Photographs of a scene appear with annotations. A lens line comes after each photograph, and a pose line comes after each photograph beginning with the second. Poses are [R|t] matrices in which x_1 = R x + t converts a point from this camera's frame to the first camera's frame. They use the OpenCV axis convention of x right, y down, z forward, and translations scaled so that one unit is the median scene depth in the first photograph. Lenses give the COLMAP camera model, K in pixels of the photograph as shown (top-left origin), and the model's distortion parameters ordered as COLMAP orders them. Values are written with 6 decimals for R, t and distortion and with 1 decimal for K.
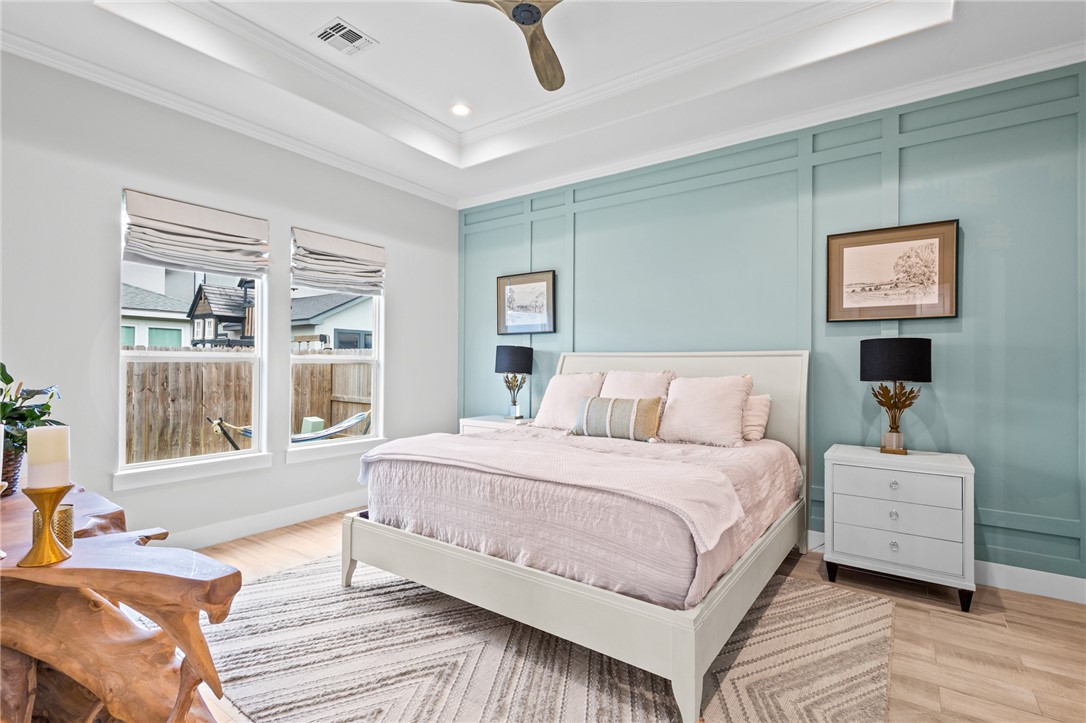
lens RADIAL K [[499.2, 0, 551.1], [0, 499.2, 361.8], [0, 0, 1]] dist [0.008379, -0.003395]
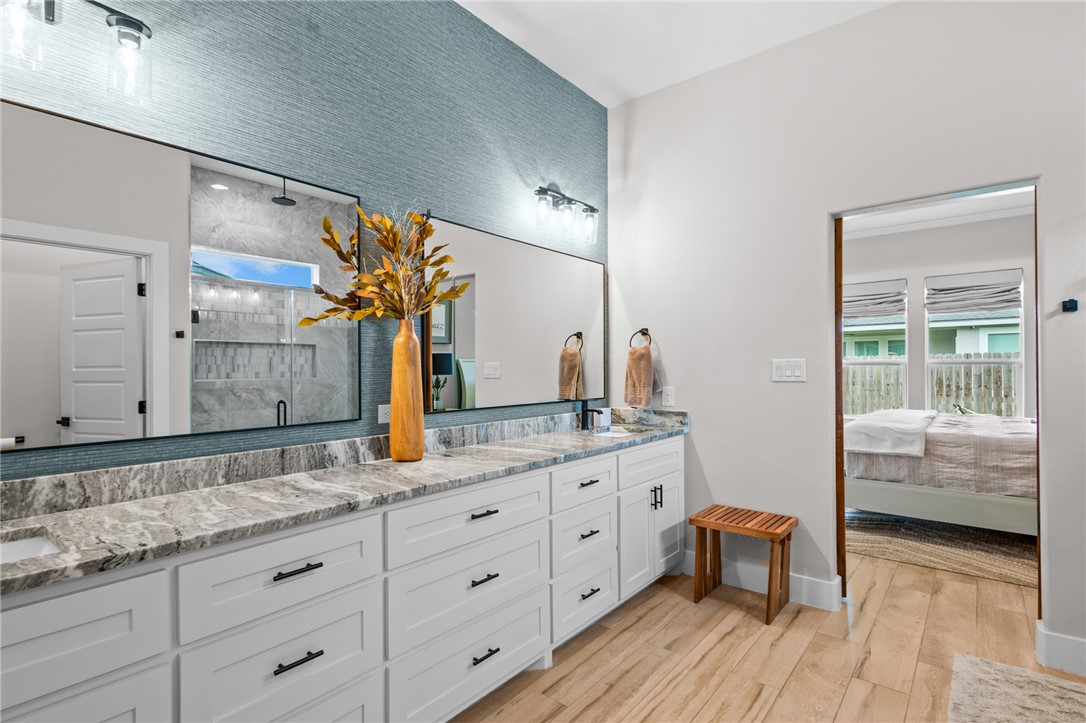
lens RADIAL K [[541.0, 0, 537.2], [0, 541.0, 368.1], [0, 0, 1]] dist [0.001227, 0.000301]
pose [[-0.080345, -0.007492, -0.996739, 0.777444], [0.012761, 0.999882, -0.008544, 0.006023], [0.996685, -0.013406, -0.080240, -0.040231]]
